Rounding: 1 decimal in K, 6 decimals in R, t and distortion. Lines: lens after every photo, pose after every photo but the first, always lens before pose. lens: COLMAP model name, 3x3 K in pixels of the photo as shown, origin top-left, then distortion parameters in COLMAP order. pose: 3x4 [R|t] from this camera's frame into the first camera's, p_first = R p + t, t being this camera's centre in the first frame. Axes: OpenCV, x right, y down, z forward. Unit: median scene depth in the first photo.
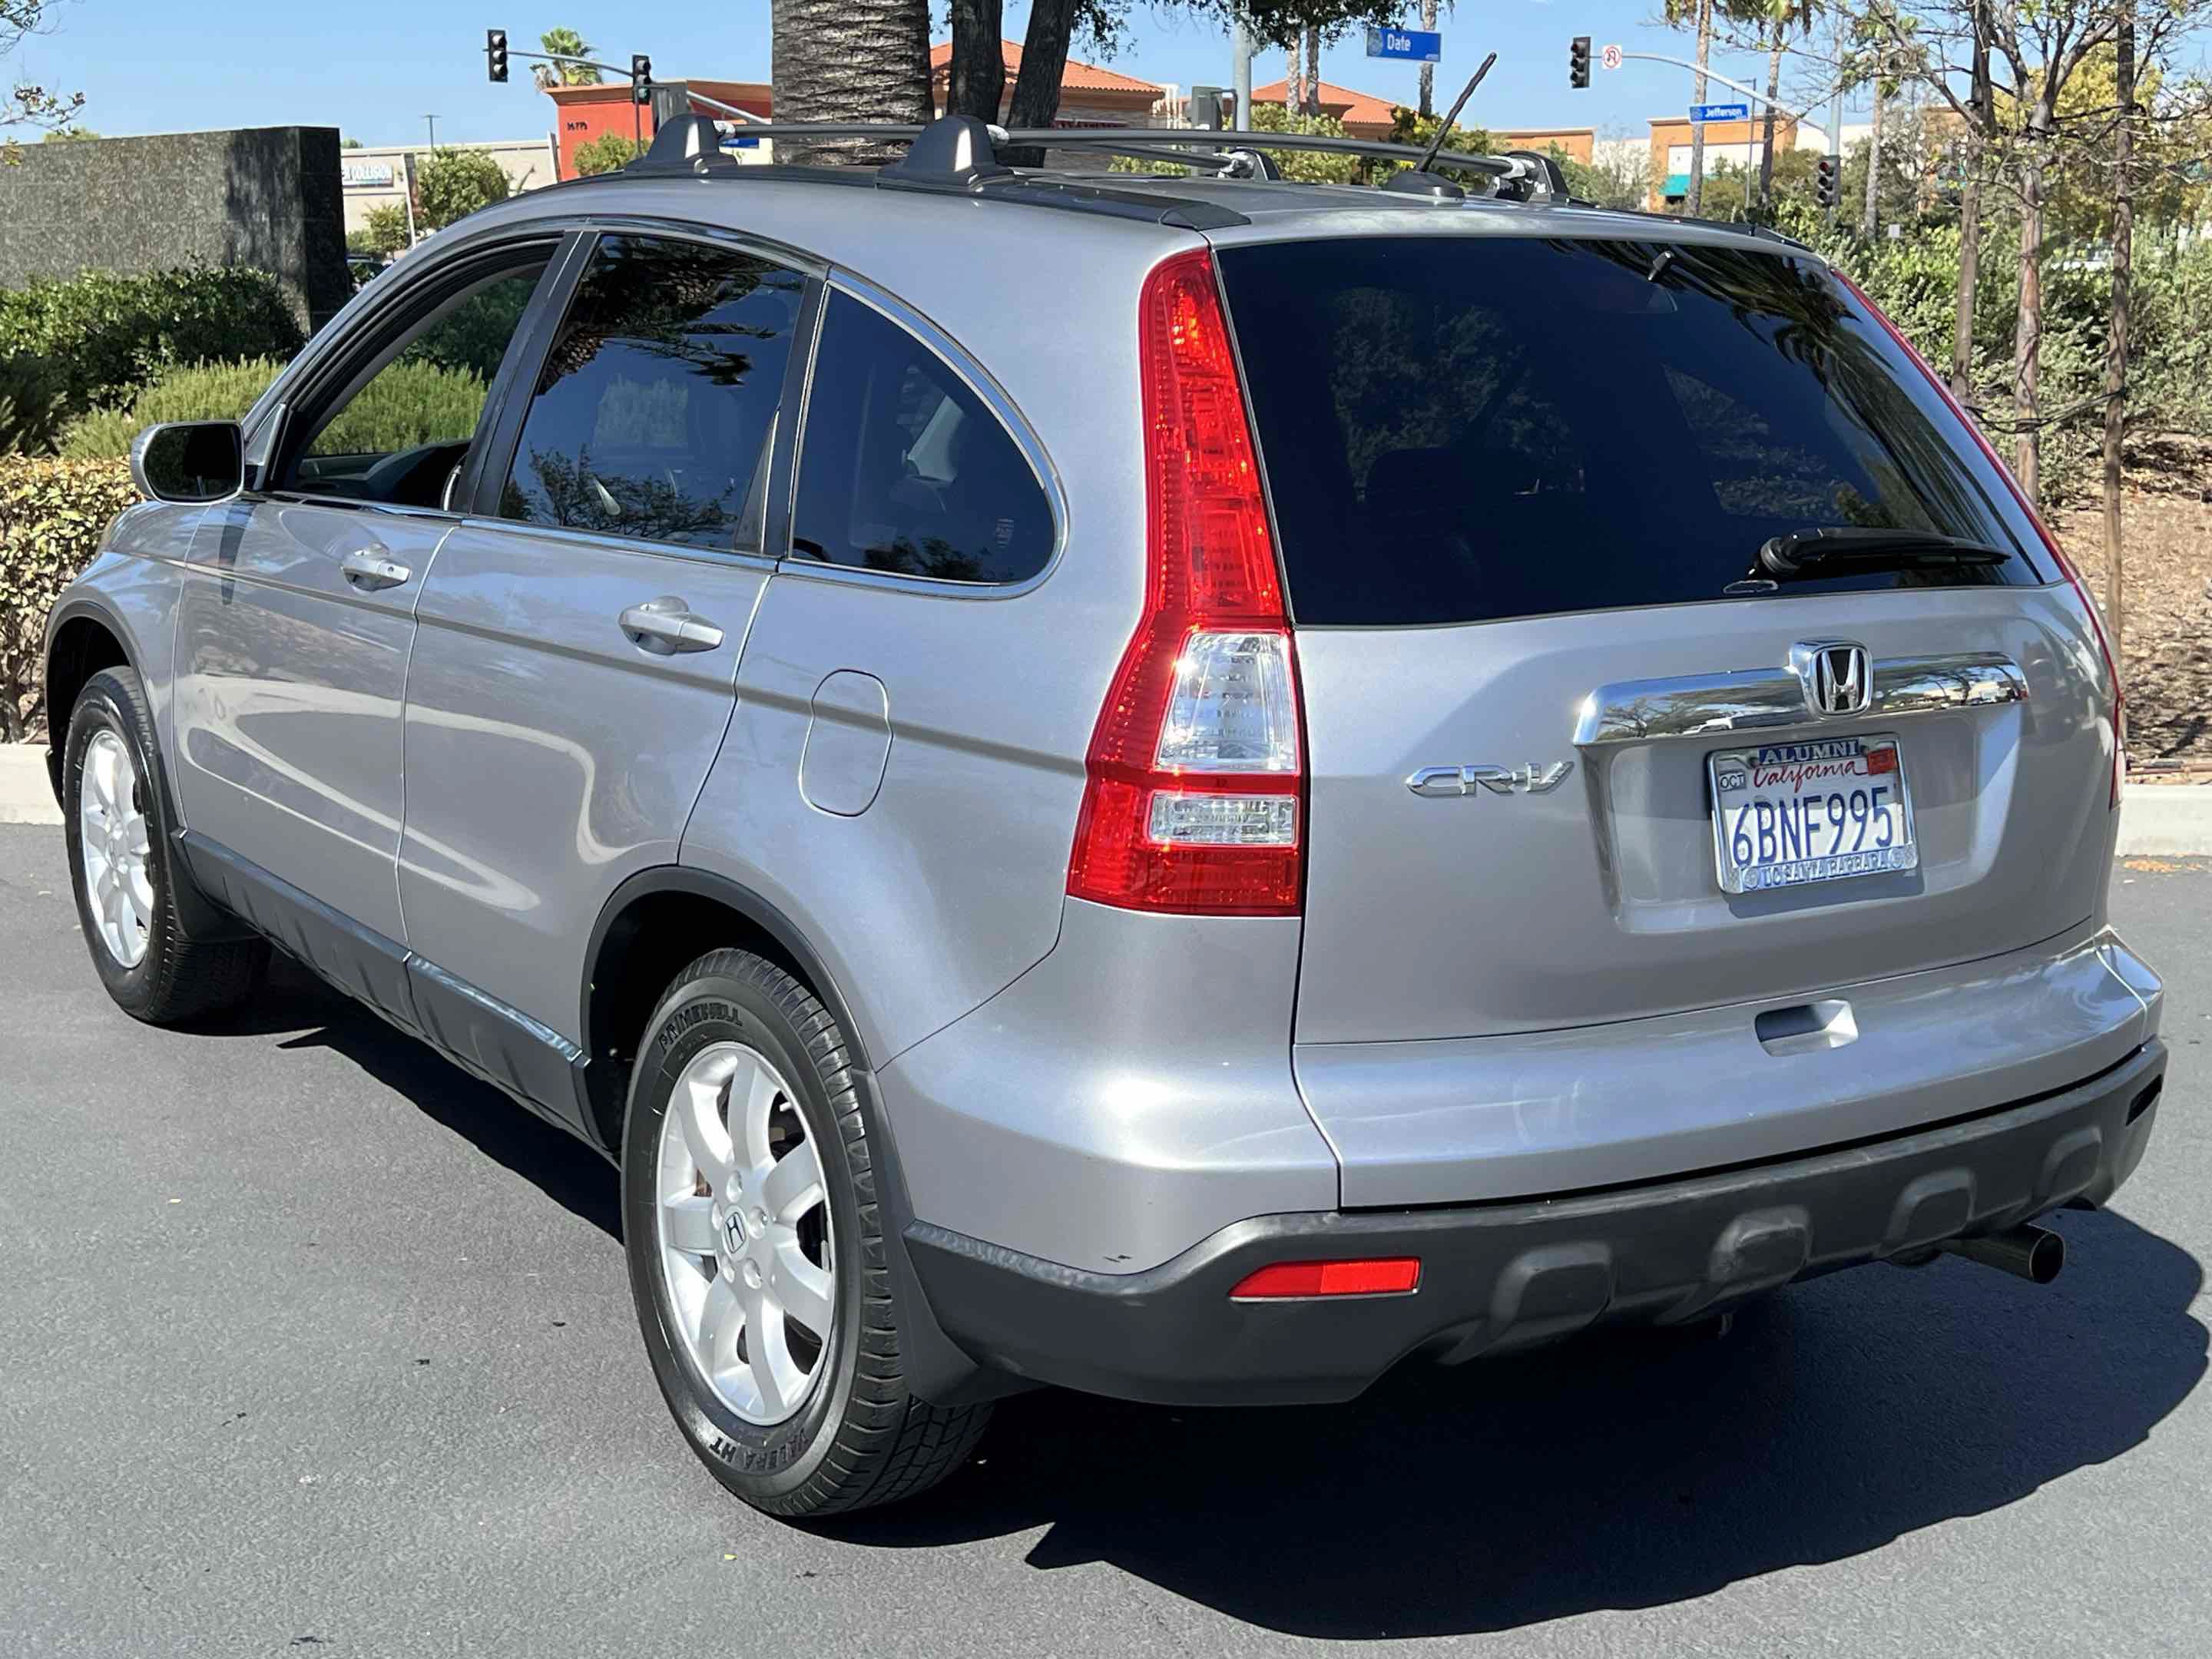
lens RADIAL K [[2779.3, 0, 1097.5], [0, 2779.3, 834.9], [0, 0, 1]] dist [0.206315, -0.760908]
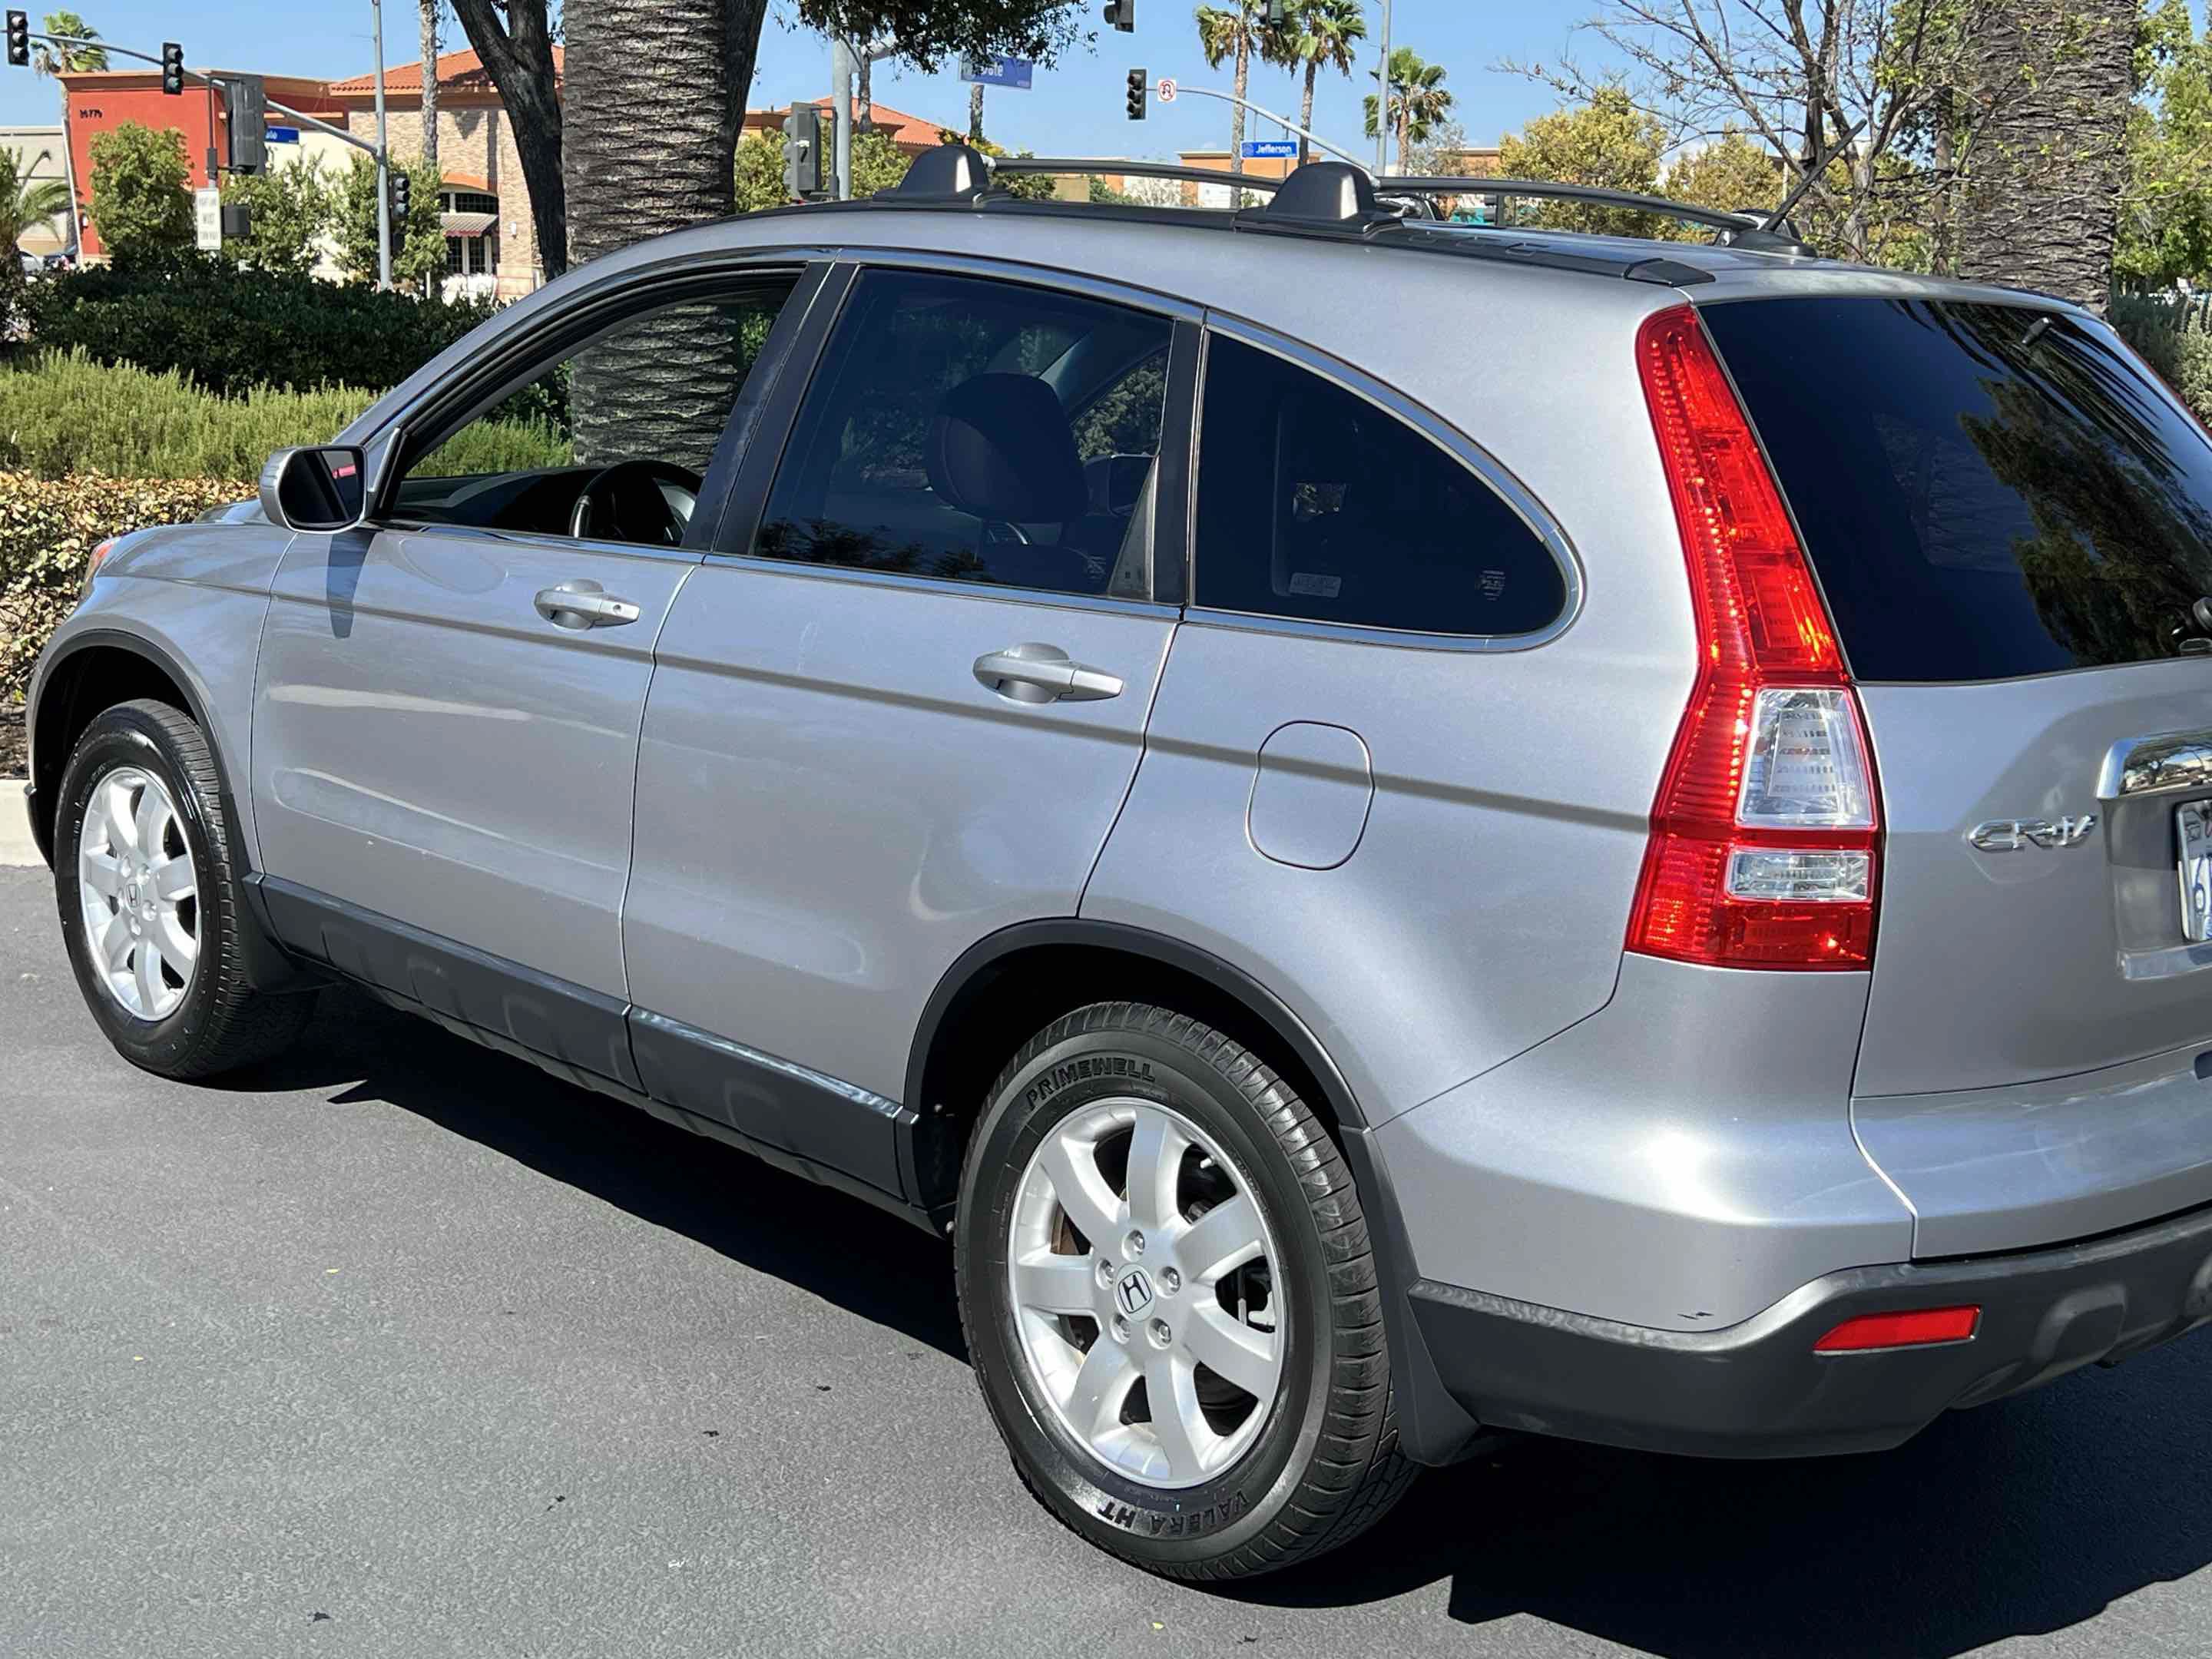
lens RADIAL K [[2778.5, 0, 1106.0], [0, 2778.5, 829.5], [0, 0, 1]] dist [0.154053, -0.412229]
pose [[0.985587, -0.003794, 0.169129, -0.299549], [0.005049, 0.999963, -0.006989, -0.013032], [-0.169097, 0.007743, 0.985569, 0.036984]]
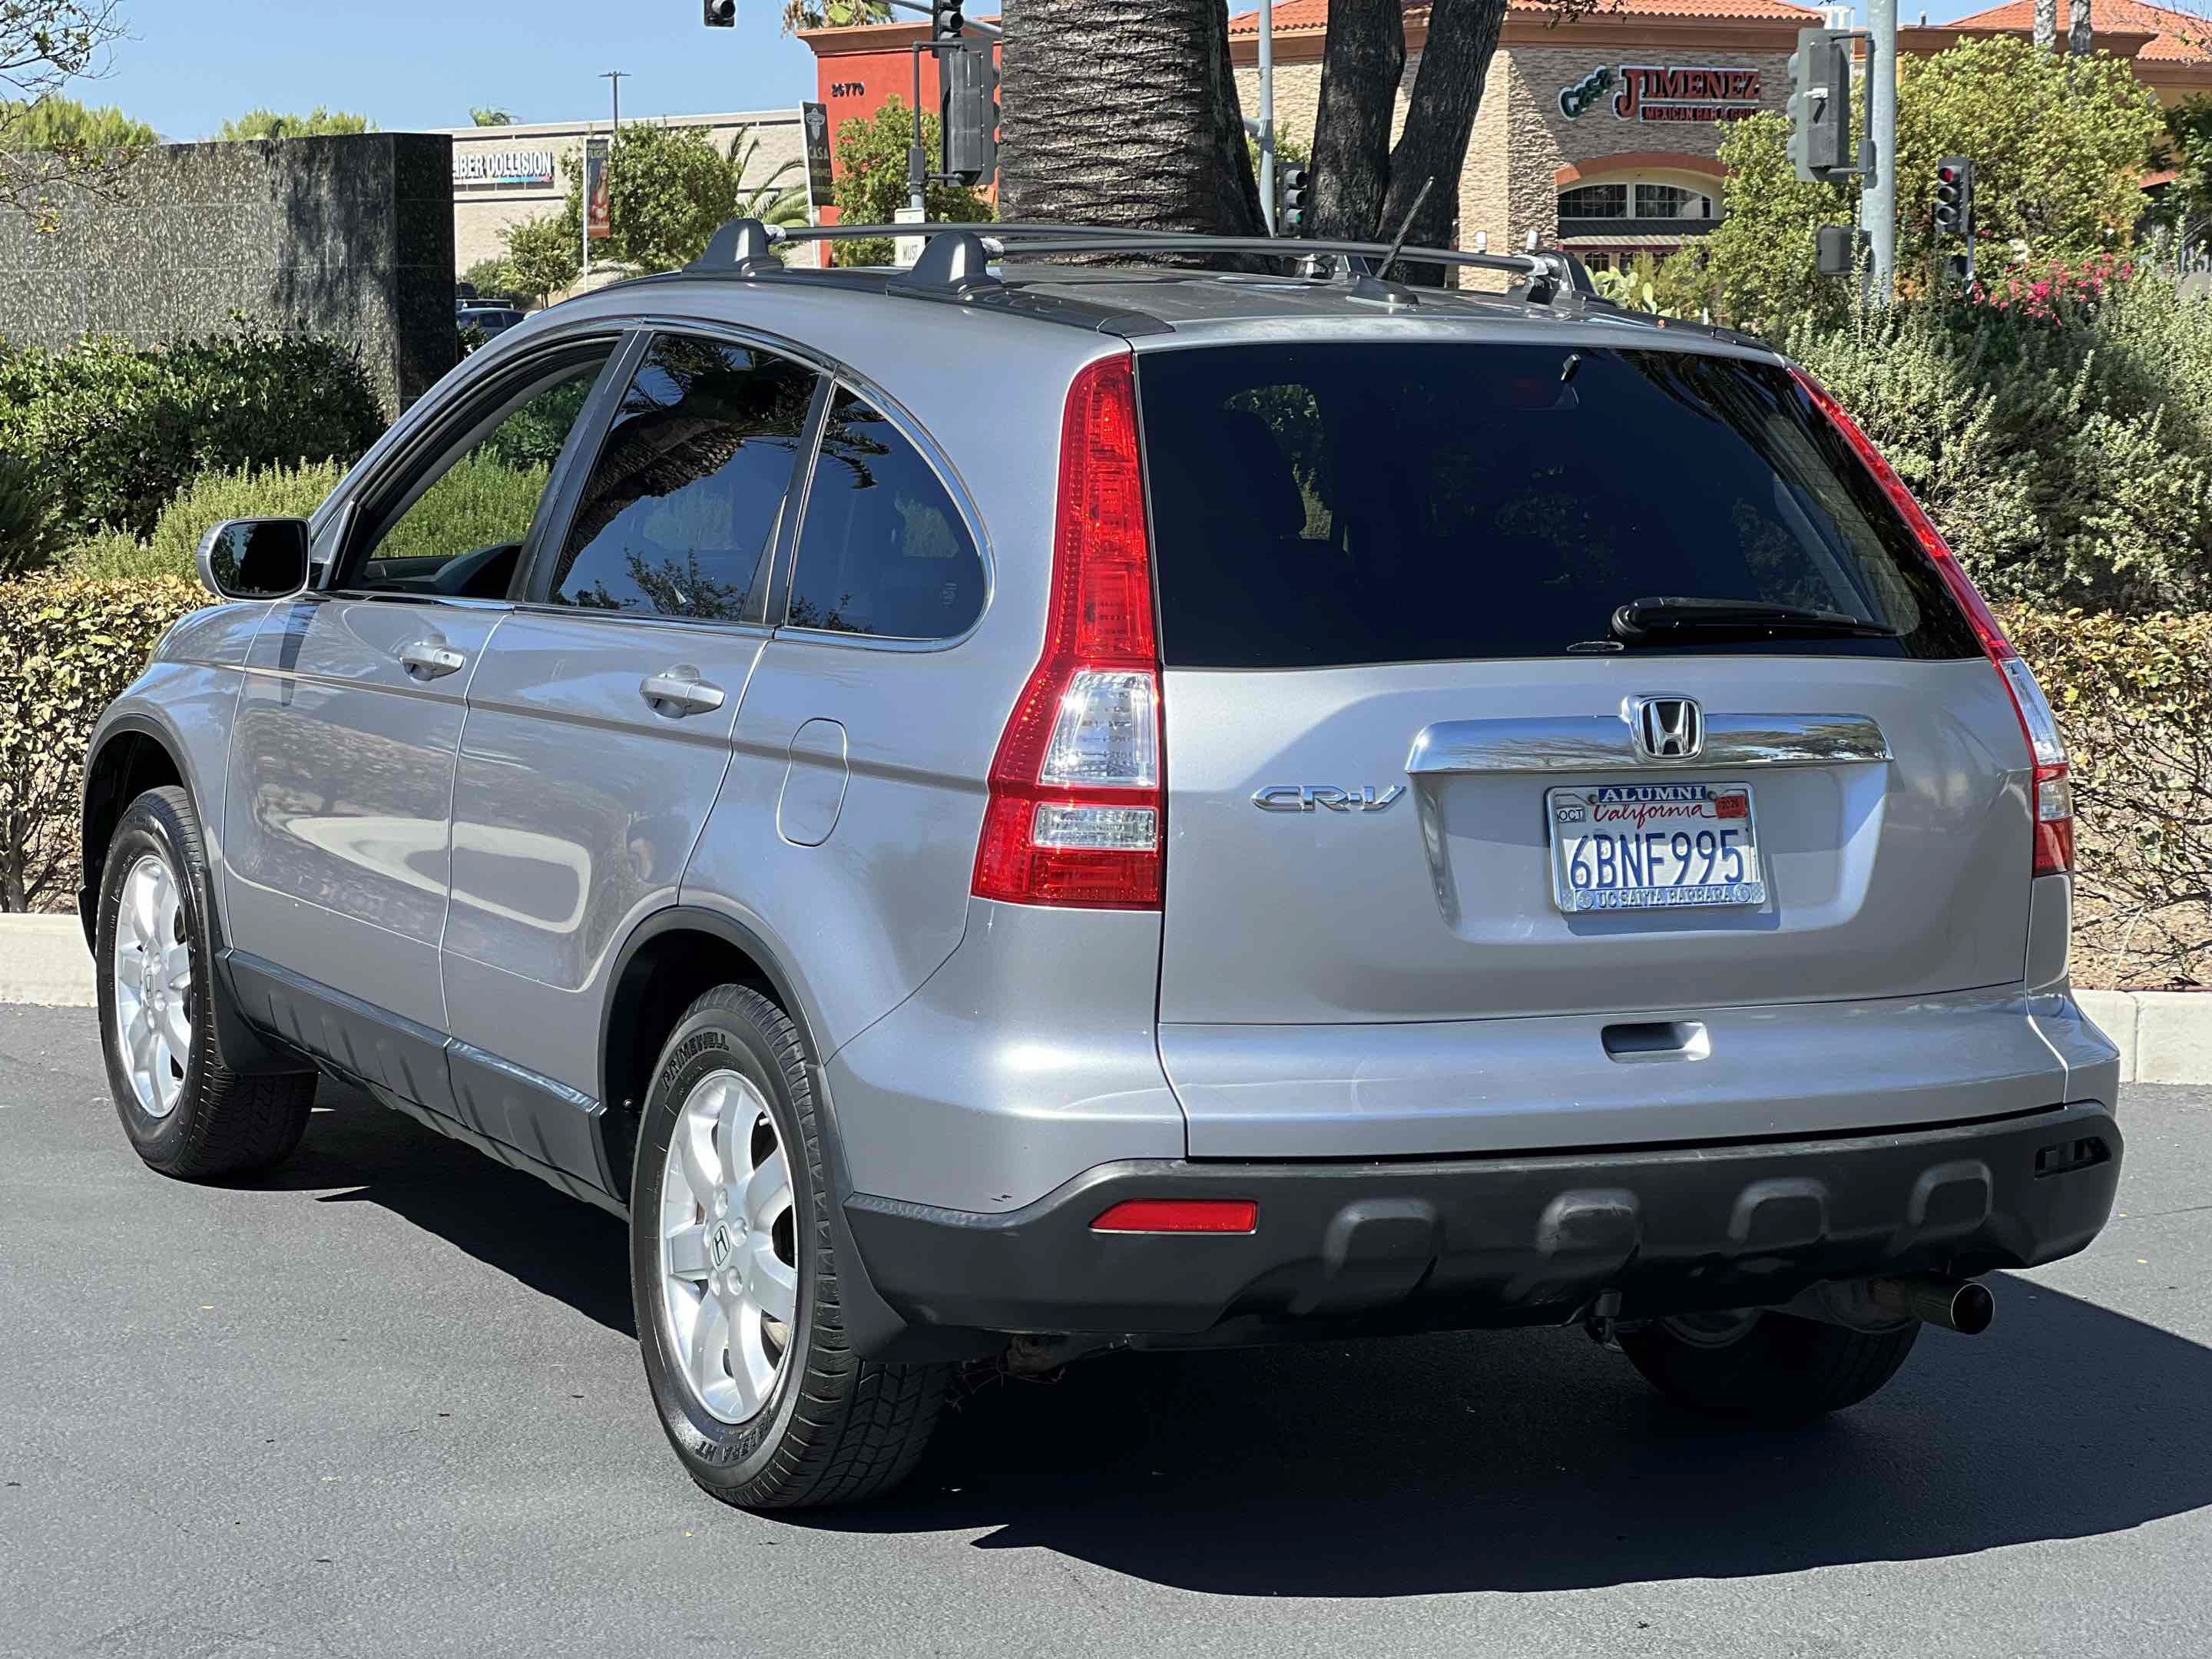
lens RADIAL K [[4910.1, 0, 1104.8], [0, 4910.1, 710.8], [0, 0, 1]] dist [-0.033004, 3.147433]
pose [[0.991783, 0.006593, -0.127764, 0.255058], [-0.021613, 0.992952, -0.116528, 0.152570], [0.126095, 0.118331, 0.984935, -0.863427]]
